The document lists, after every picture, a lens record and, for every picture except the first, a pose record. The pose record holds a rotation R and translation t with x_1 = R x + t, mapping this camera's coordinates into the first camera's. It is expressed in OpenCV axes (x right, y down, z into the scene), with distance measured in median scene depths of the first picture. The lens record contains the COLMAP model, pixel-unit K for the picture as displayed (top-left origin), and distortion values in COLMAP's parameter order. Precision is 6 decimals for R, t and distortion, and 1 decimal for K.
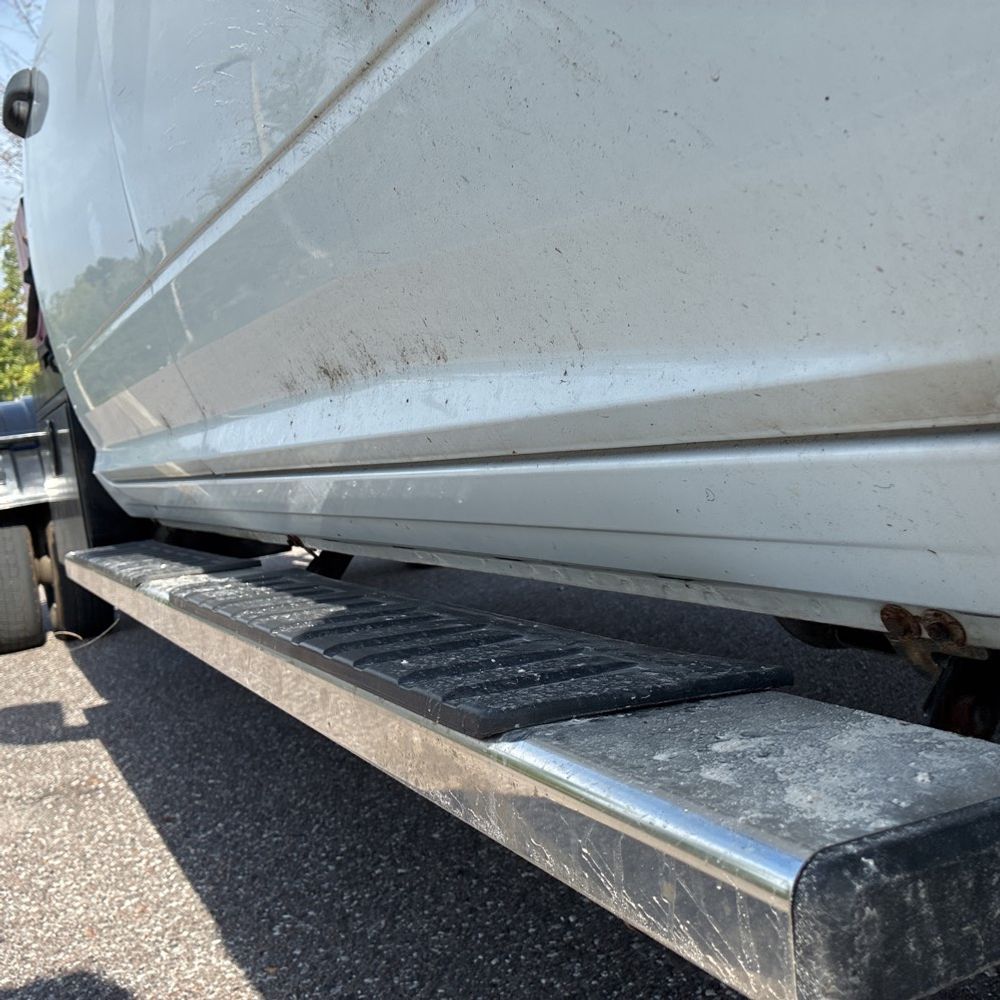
lens RADIAL K [[1013.1, 0, 495.1], [0, 1013.1, 499.1], [0, 0, 1]] dist [0.027757, 0.000000]
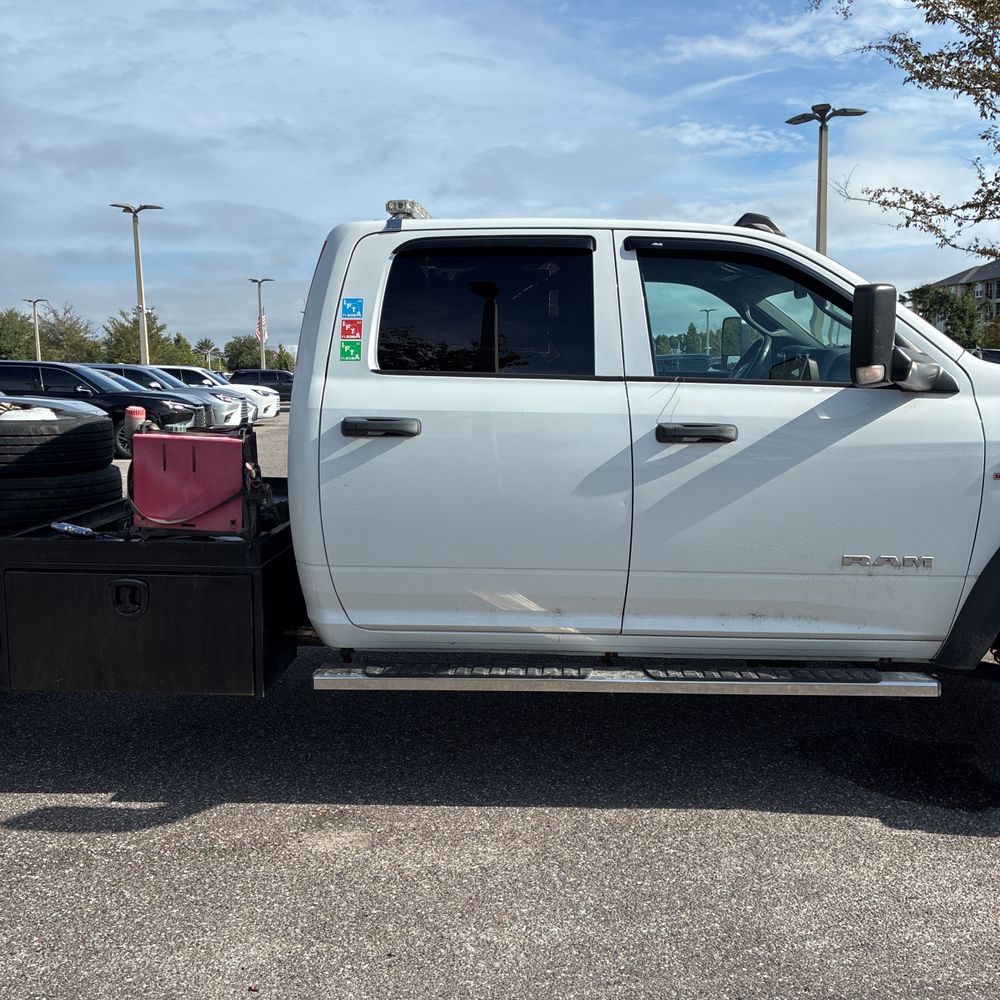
lens RADIAL K [[1013.1, 0, 508.3], [0, 1013.1, 503.3], [0, 0, 1]] dist [0.027757, 0.000000]
pose [[0.511693, 0.009129, 0.859120, -2.849675], [-0.007477, 0.999953, -0.006171, -0.368352], [-0.859136, -0.003266, 0.511737, -0.171470]]
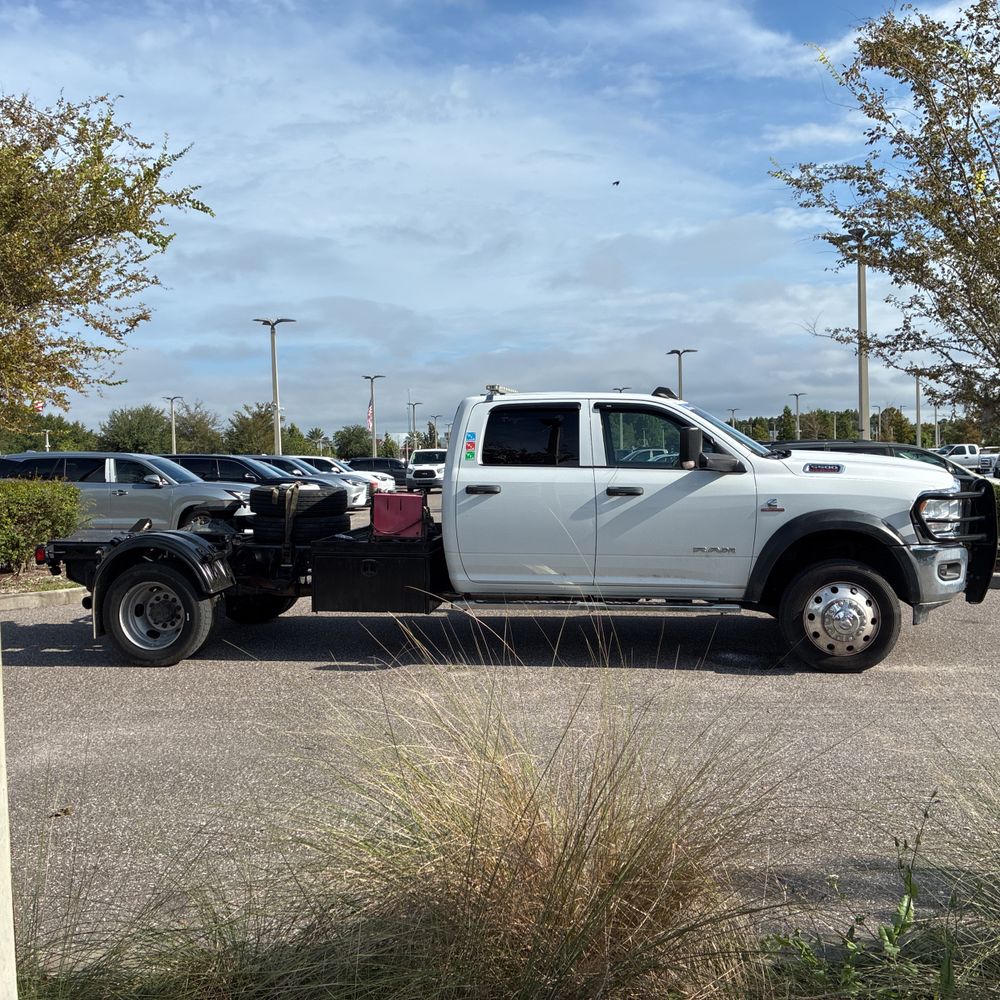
lens RADIAL K [[1013.1, 0, 497.2], [0, 1013.1, 499.7], [0, 0, 1]] dist [0.027757, 0.000000]
pose [[0.602223, 0.079907, 0.794319, -5.444915], [-0.011620, 0.995750, -0.091361, 0.024952], [-0.798243, 0.045790, 0.600592, -2.185580]]
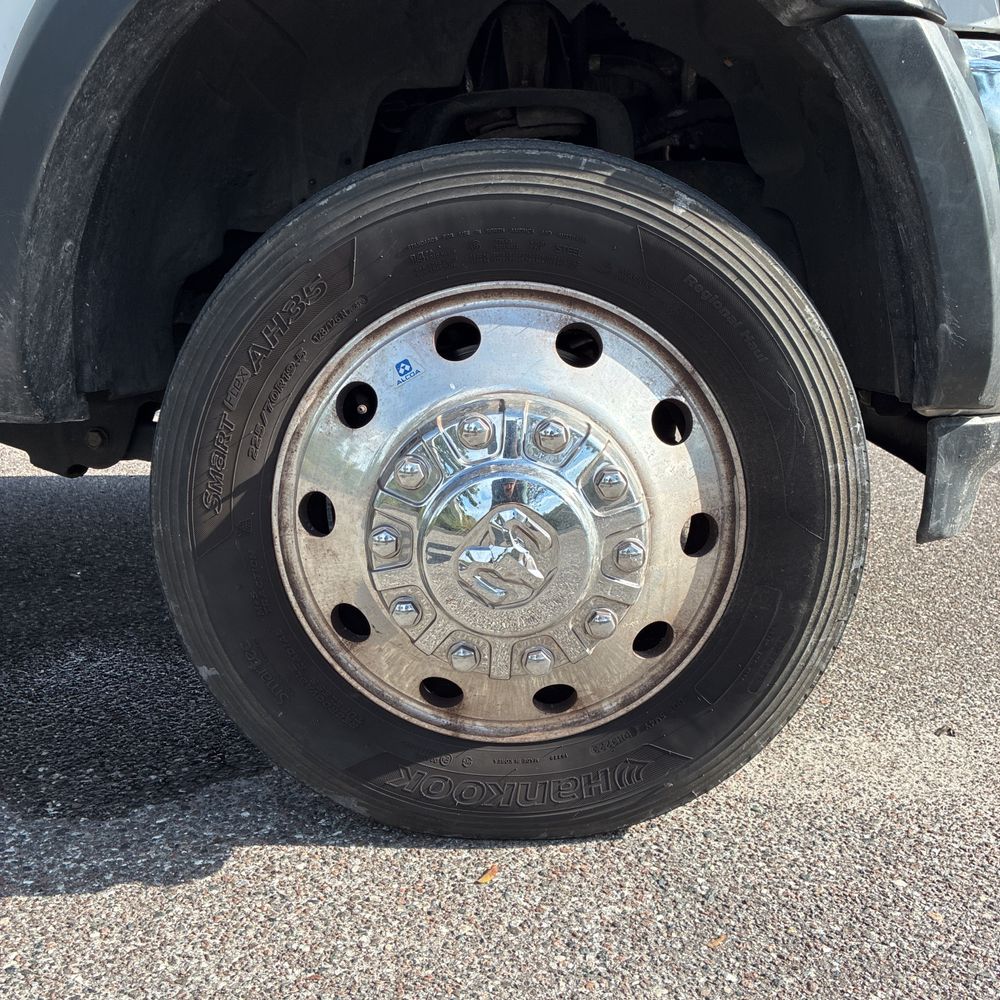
lens RADIAL K [[1013.1, 0, 500.1], [0, 1013.1, 496.0], [0, 0, 1]] dist [0.027757, 0.000000]
pose [[0.497286, -0.052646, 0.865988, -0.458401], [-0.000529, 0.998139, 0.060983, 0.068239], [-0.867587, -0.030784, 0.496332, -0.708044]]
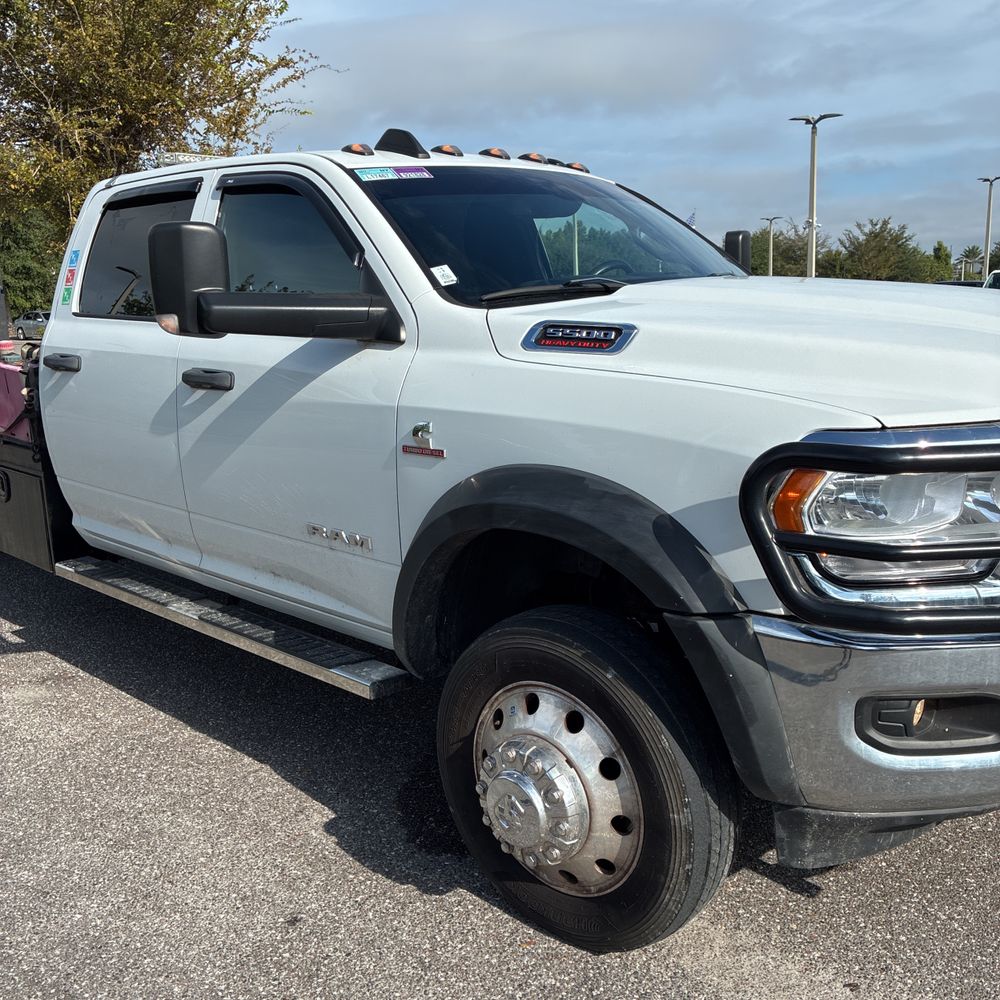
lens RADIAL K [[1013.1, 0, 503.6], [0, 1013.1, 507.8], [0, 0, 1]] dist [0.027757, 0.000000]
pose [[0.945711, 0.034872, 0.323133, -0.406451], [-0.074751, 0.990911, 0.111837, -0.595626], [-0.316296, -0.129920, 0.939722, -1.991088]]
